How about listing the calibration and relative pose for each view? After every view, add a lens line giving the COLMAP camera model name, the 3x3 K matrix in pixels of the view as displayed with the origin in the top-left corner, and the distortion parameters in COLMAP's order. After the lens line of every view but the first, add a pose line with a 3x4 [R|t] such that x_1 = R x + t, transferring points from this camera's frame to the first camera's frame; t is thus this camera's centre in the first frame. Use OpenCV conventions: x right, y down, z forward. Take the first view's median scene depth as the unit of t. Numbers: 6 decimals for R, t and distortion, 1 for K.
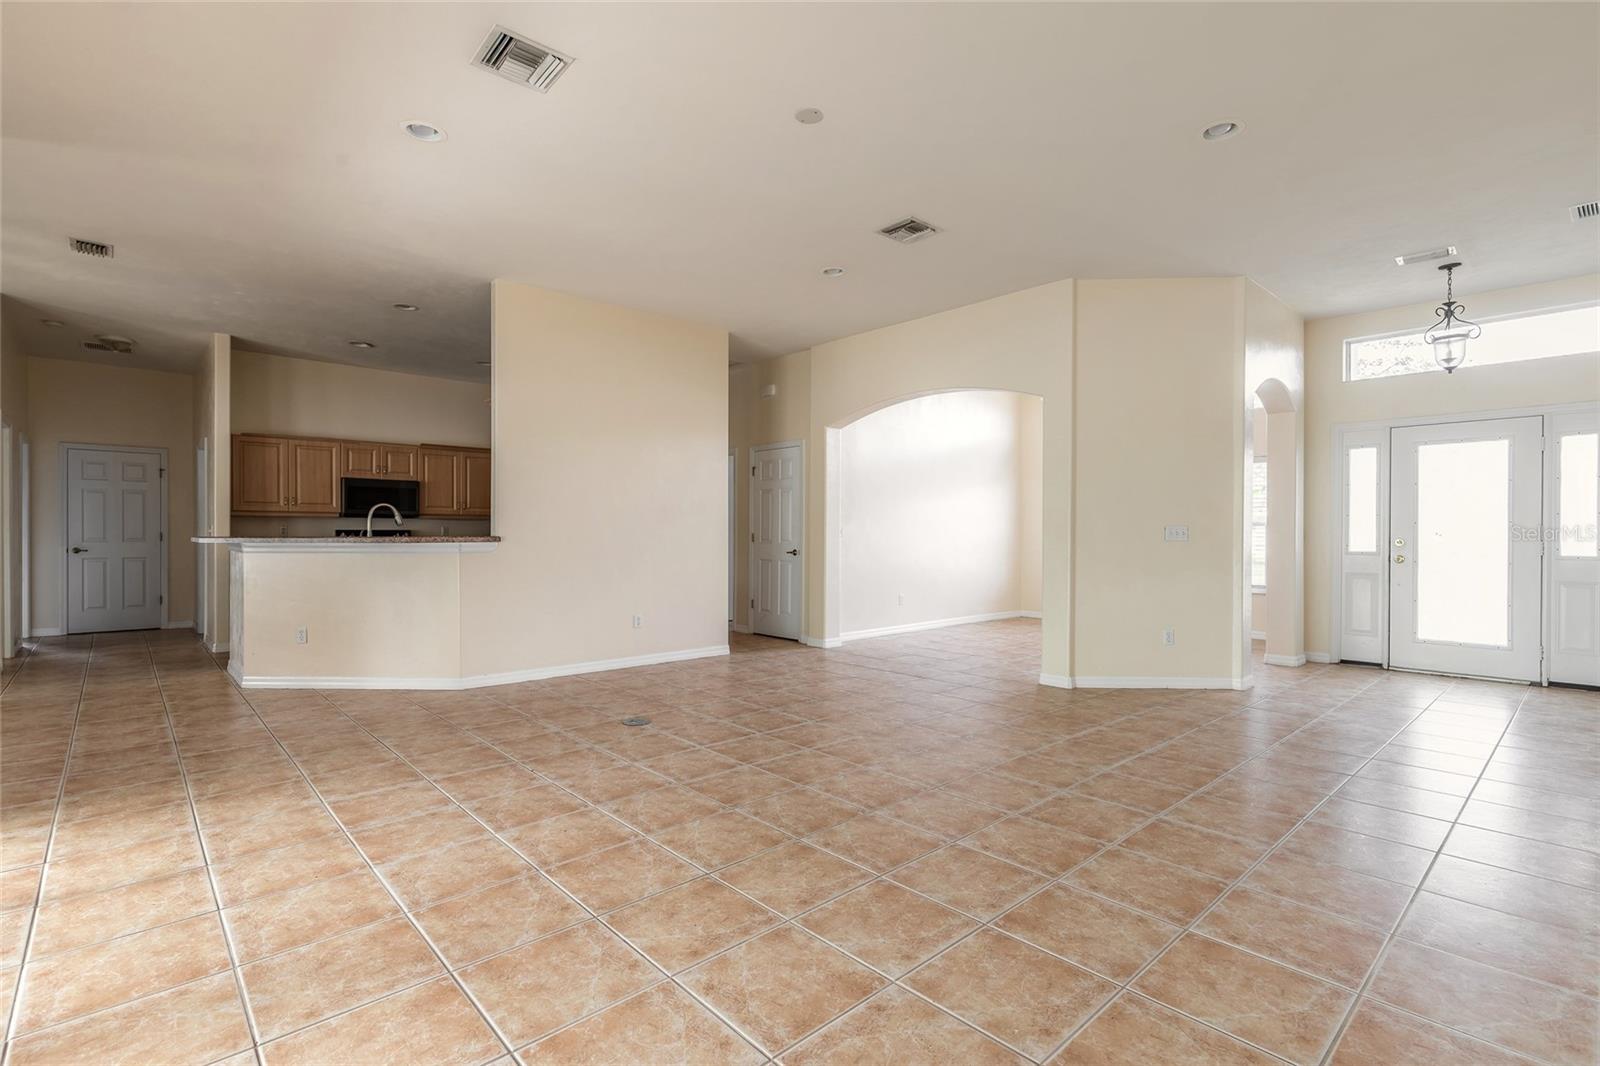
lens RADIAL K [[725.4, 0, 786.4], [0, 725.4, 532.1], [0, 0, 1]] dist [0.012227, 0.000458]
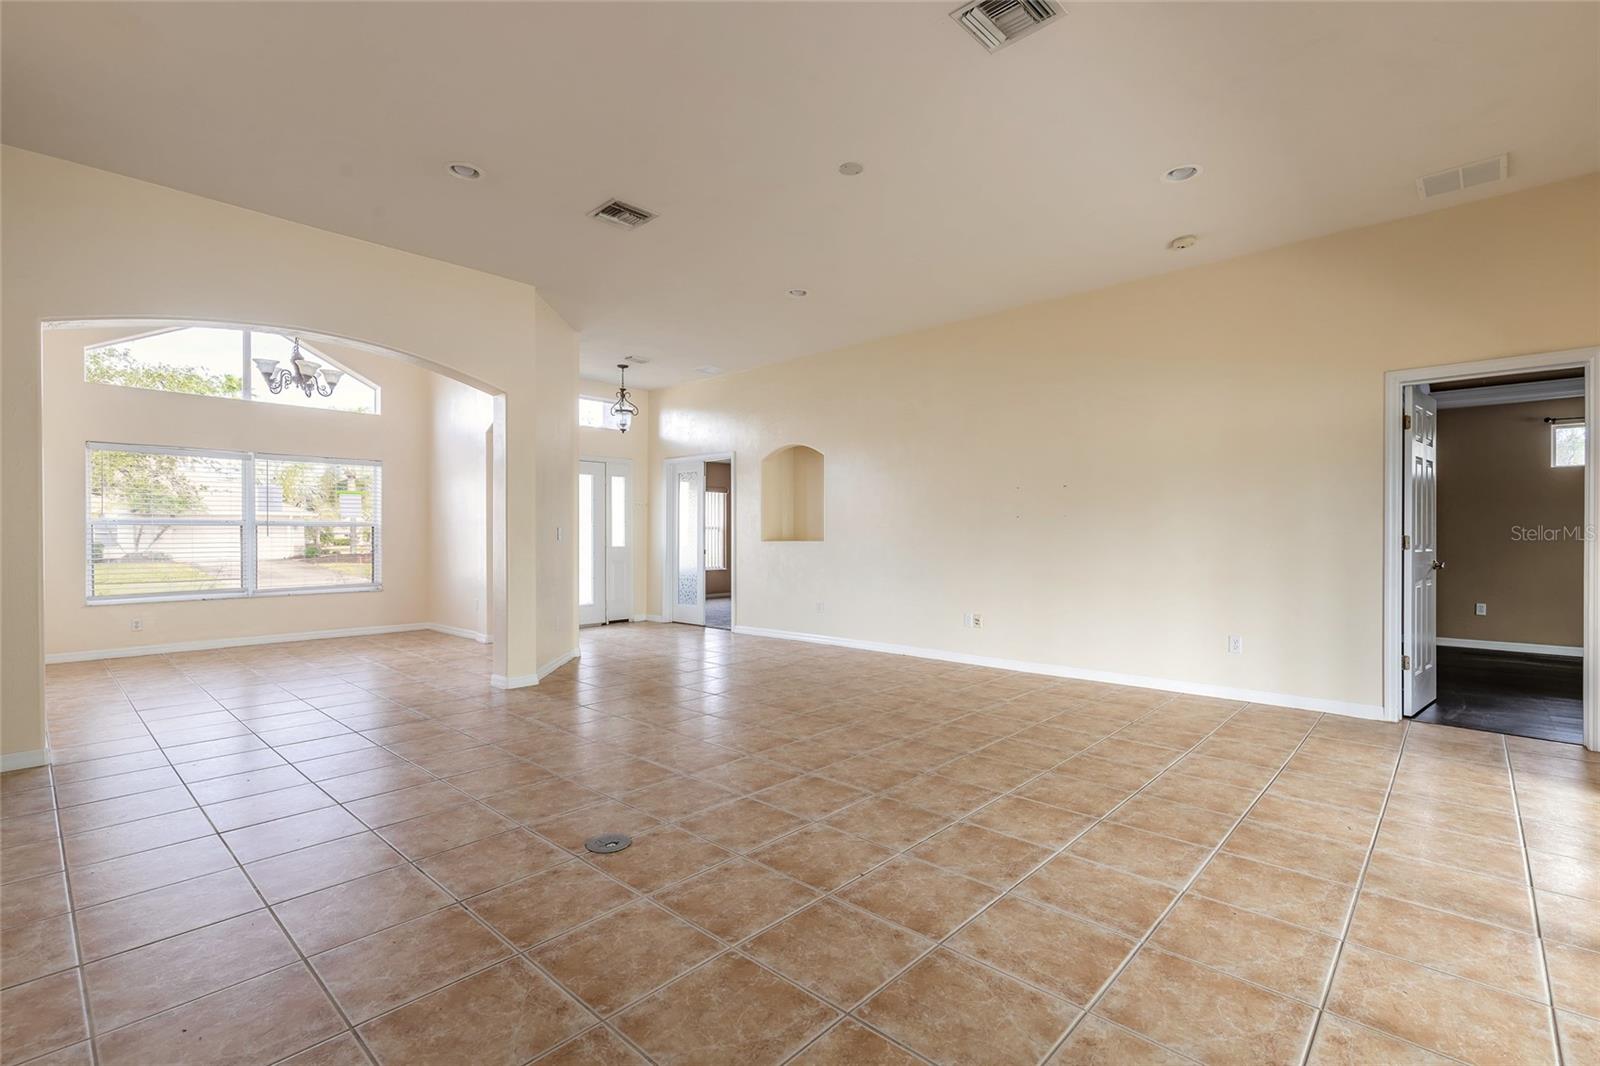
lens RADIAL K [[725.4, 0, 793.9], [0, 725.4, 536.4], [0, 0, 1]] dist [0.012227, 0.000458]
pose [[-0.082484, -0.005368, 0.996578, -1.286626], [-0.003216, 0.999982, 0.005120, -0.002145], [-0.996587, -0.002782, -0.082500, 1.389643]]
